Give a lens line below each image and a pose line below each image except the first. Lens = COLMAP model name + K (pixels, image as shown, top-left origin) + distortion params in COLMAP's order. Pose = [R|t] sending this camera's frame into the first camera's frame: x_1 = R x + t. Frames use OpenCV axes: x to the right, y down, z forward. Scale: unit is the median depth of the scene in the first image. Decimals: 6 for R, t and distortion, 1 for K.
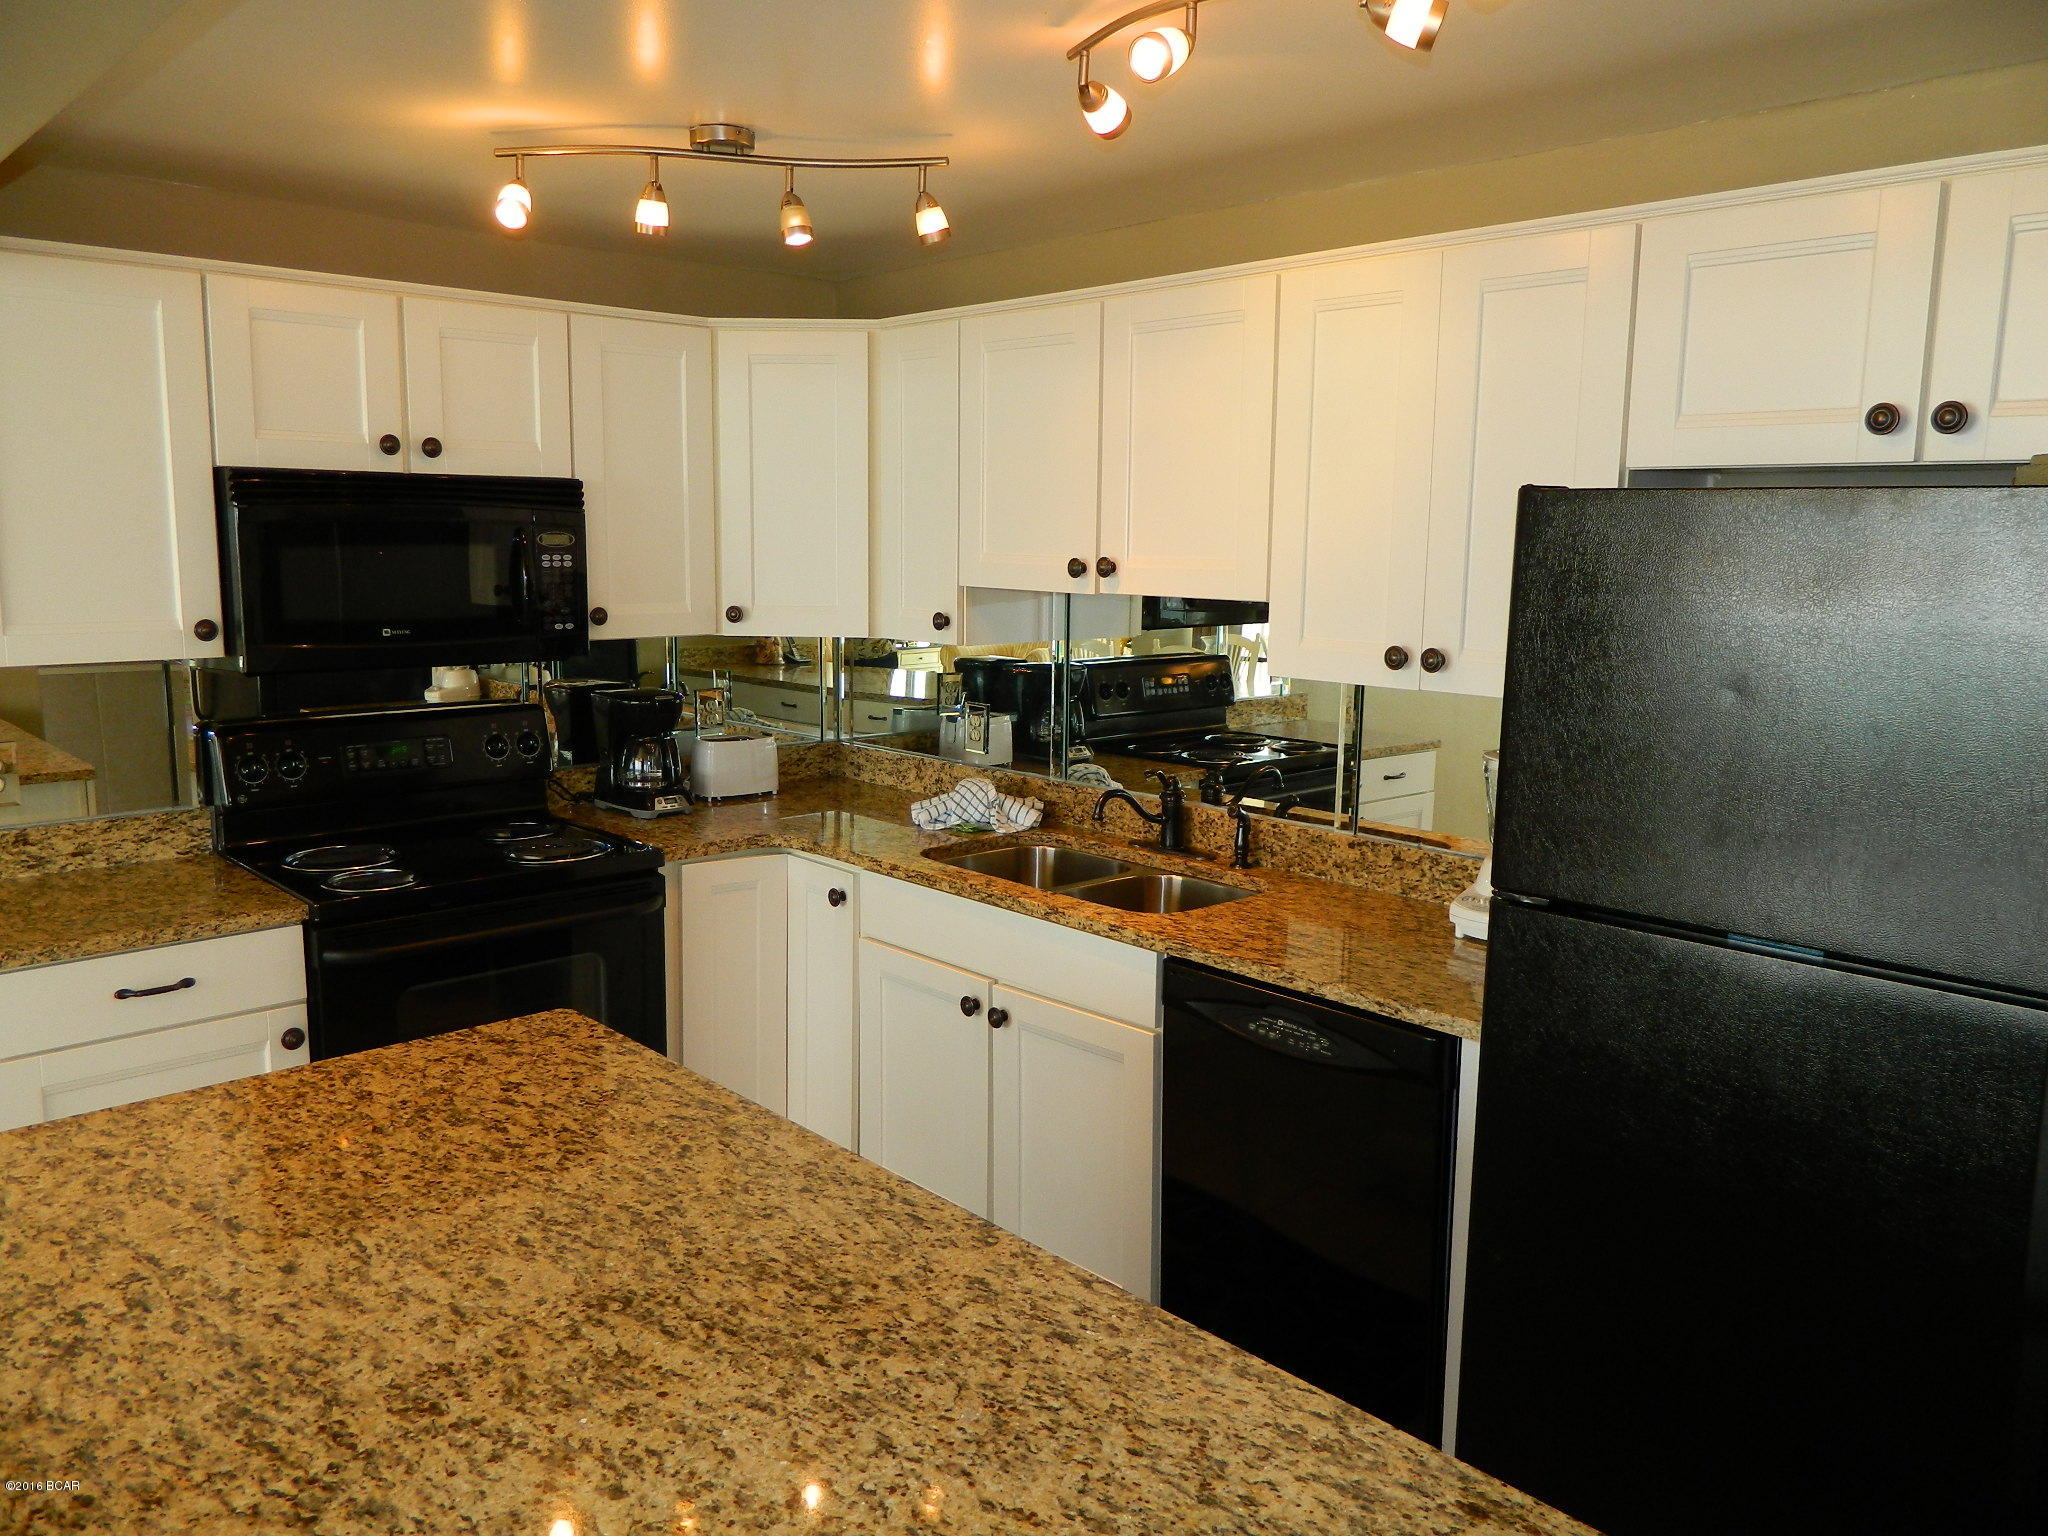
lens RADIAL K [[1537.9, 0, 1028.6], [0, 1537.9, 757.9], [0, 0, 1]] dist [0.001124, 0.002488]
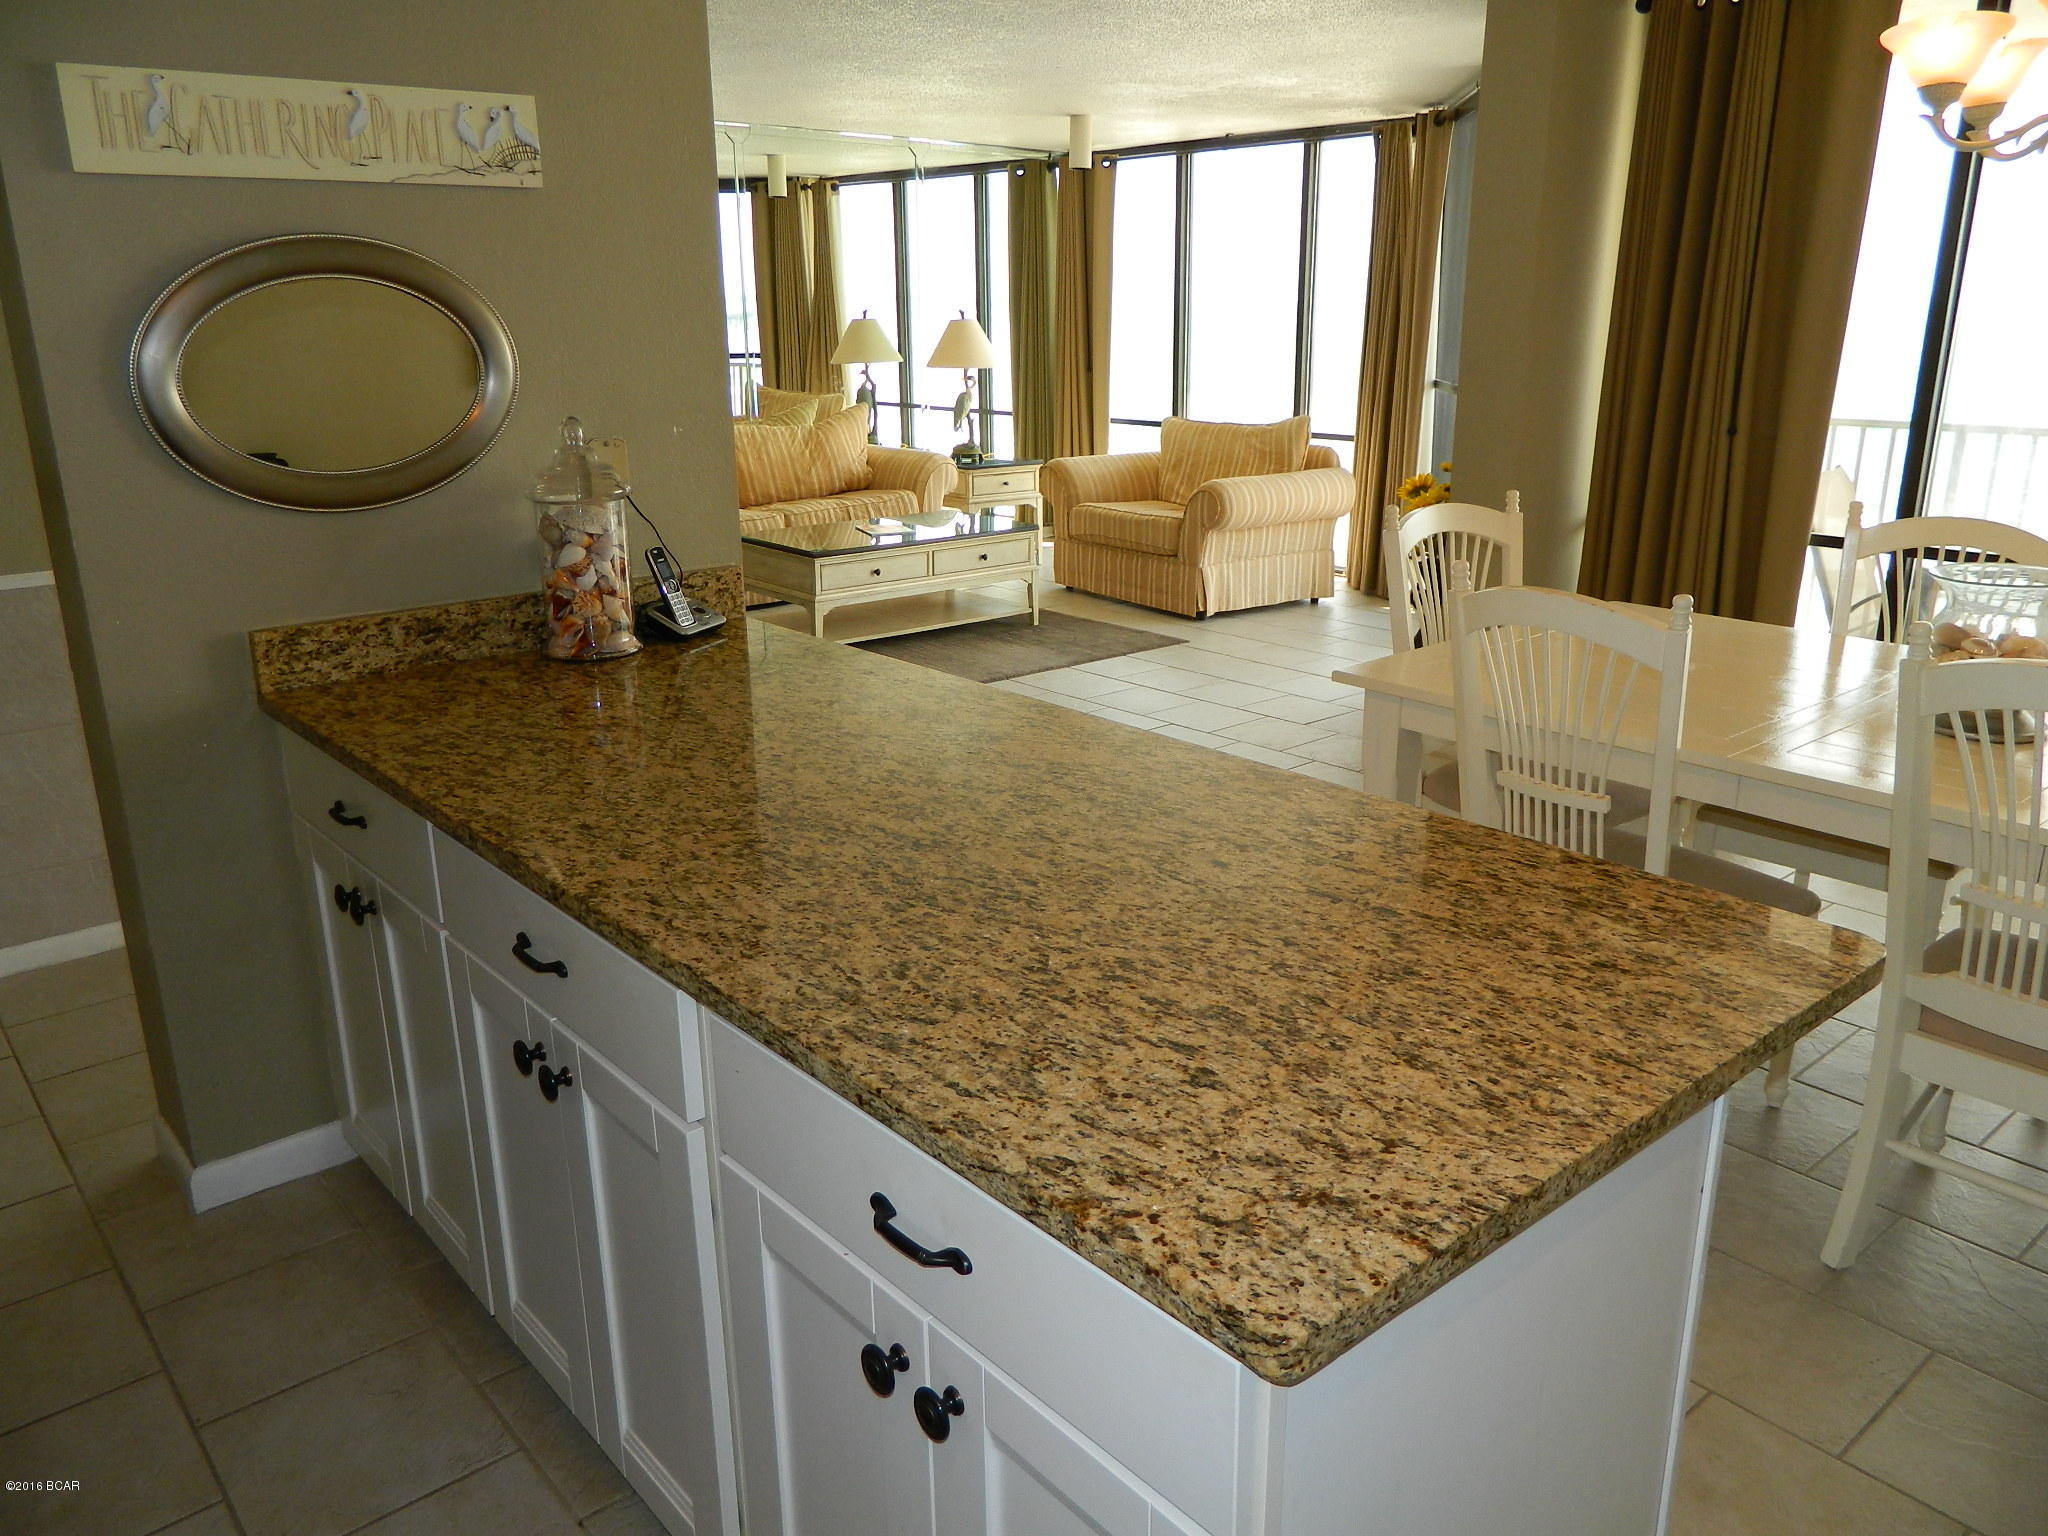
lens RADIAL K [[1537.9, 0, 1022.5], [0, 1537.9, 774.8], [0, 0, 1]] dist [0.001124, 0.002488]
pose [[-0.999013, -0.008006, 0.043686, -0.209960], [0.011838, 0.900045, 0.435637, -0.123154], [-0.042807, 0.435724, -0.899062, 1.095255]]
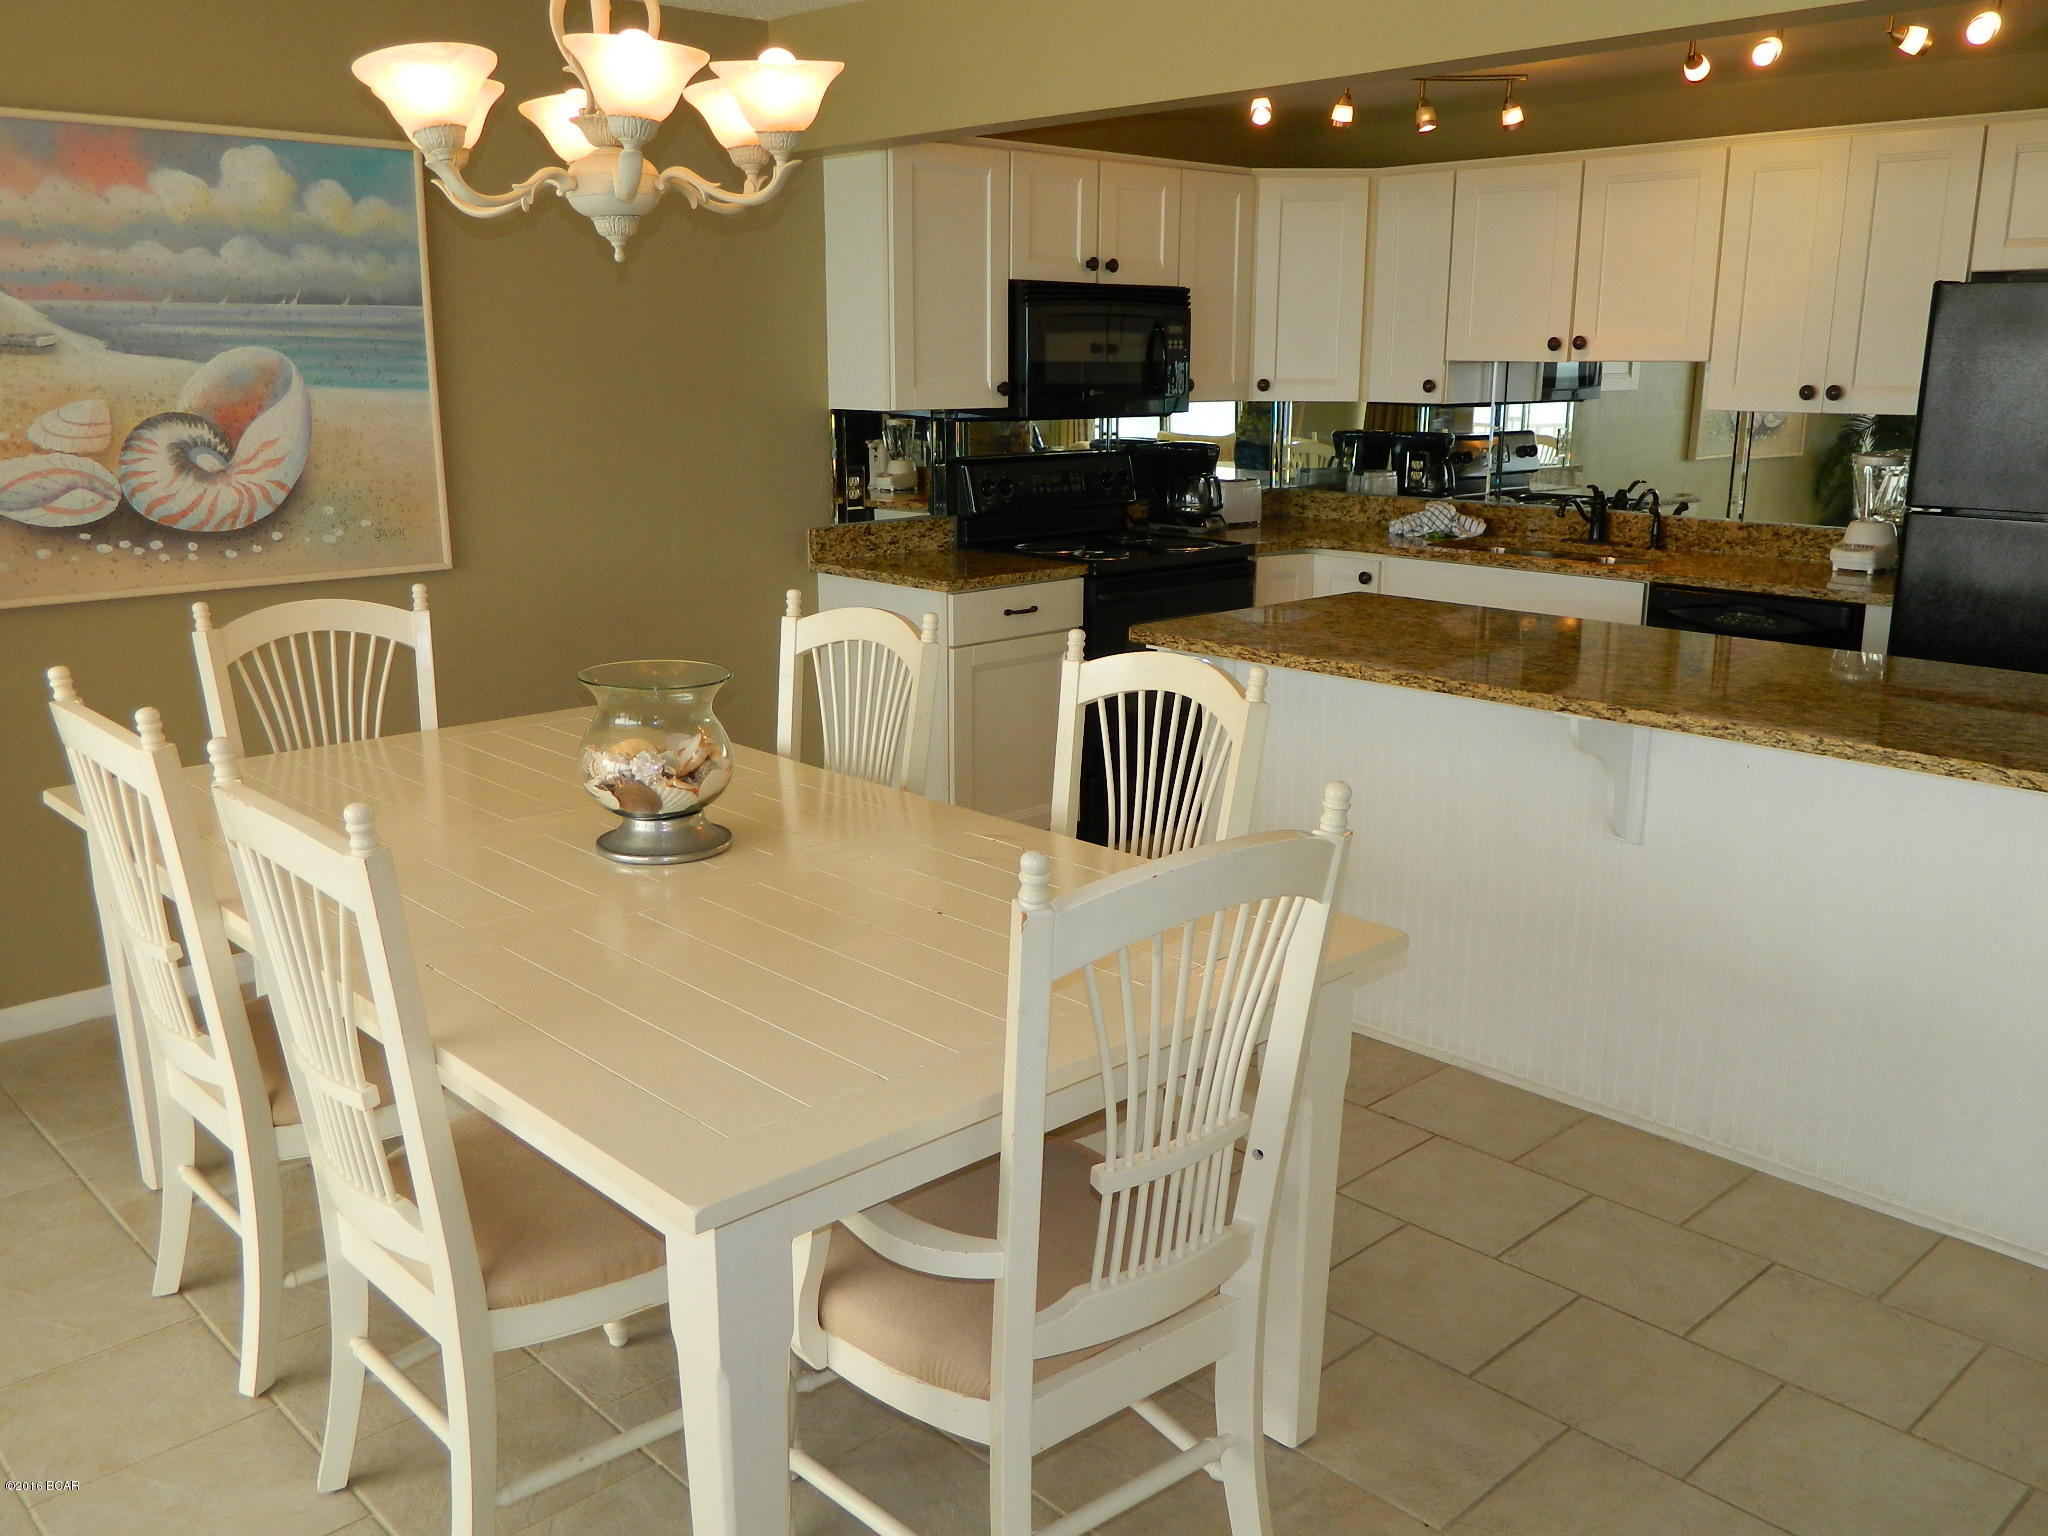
lens RADIAL K [[1724.0, 0, 1003.1], [0, 1724.0, 752.5], [0, 0, 1]] dist [-0.016646, 0.001483]
pose [[0.999926, -0.009824, -0.007178, -0.584727], [0.010355, 0.996886, 0.078174, 0.159162], [0.006388, -0.078243, 0.996914, -0.813923]]
